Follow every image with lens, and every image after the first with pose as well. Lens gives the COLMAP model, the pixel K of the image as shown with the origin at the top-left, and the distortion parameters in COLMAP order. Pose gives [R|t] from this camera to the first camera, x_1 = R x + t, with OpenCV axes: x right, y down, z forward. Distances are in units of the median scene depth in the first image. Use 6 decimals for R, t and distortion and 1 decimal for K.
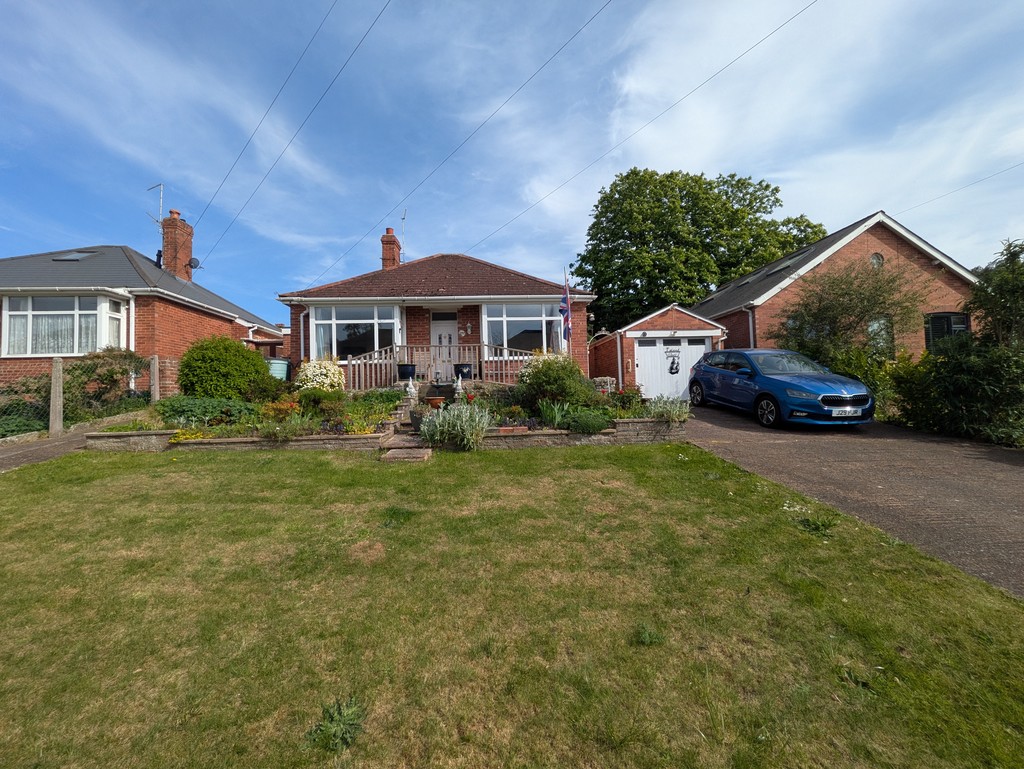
lens RADIAL K [[404.6, 0, 514.6], [0, 404.6, 383.4], [0, 0, 1]] dist [0.003148, -0.000357]
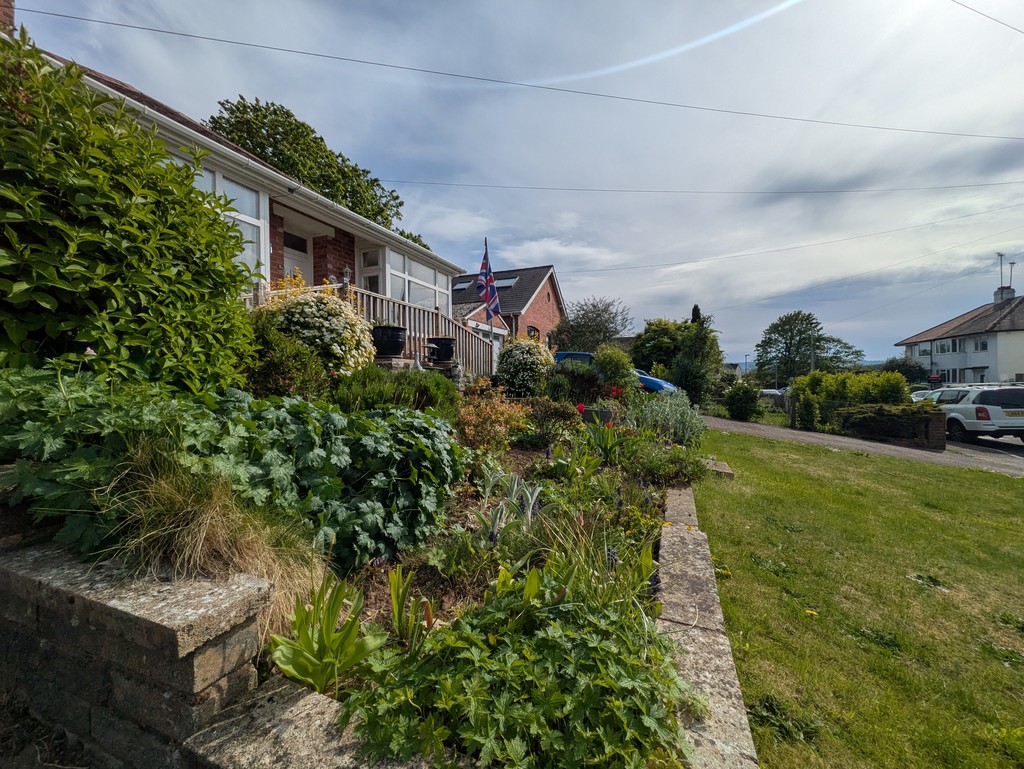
lens RADIAL K [[404.6, 0, 514.6], [0, 404.6, 383.4], [0, 0, 1]] dist [0.003148, -0.000357]
pose [[0.438938, 0.014996, 0.898392, -0.523038], [-0.039813, 0.999203, 0.002773, 0.015003], [-0.897635, -0.036985, 0.439185, 0.475167]]
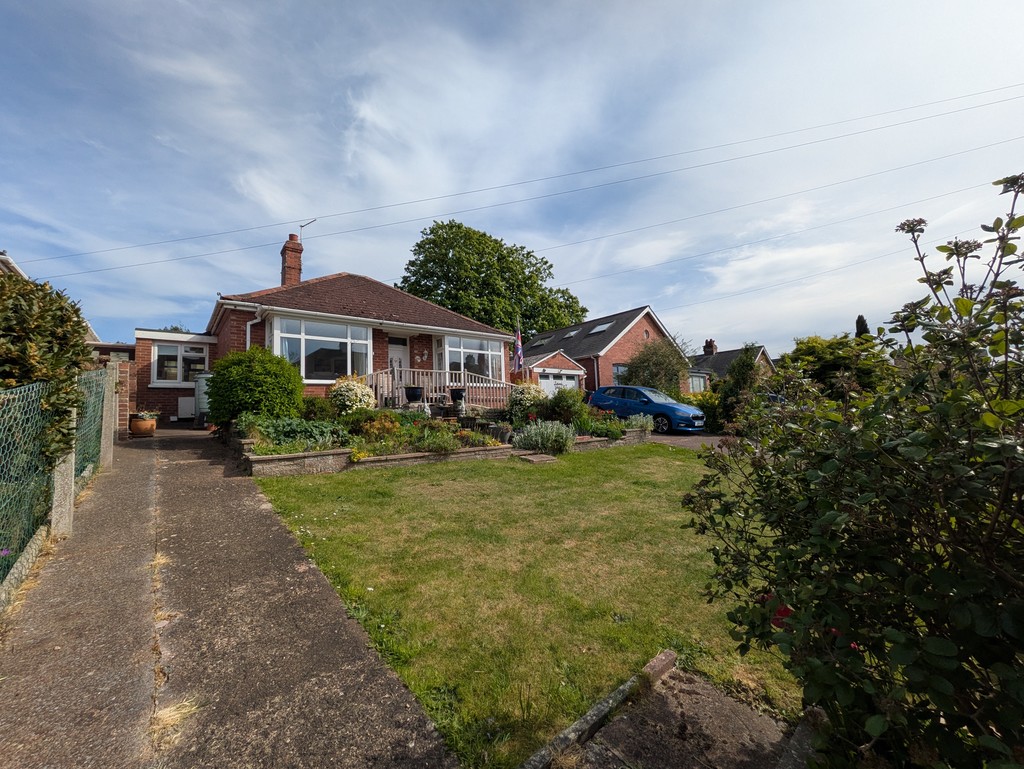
lens RADIAL K [[404.6, 0, 514.6], [0, 404.6, 383.4], [0, 0, 1]] dist [0.003148, -0.000357]
pose [[0.813262, 0.044208, 0.580216, -0.517317], [-0.006209, 0.997712, -0.067316, 0.010111], [-0.581865, 0.051143, 0.811676, -0.012498]]
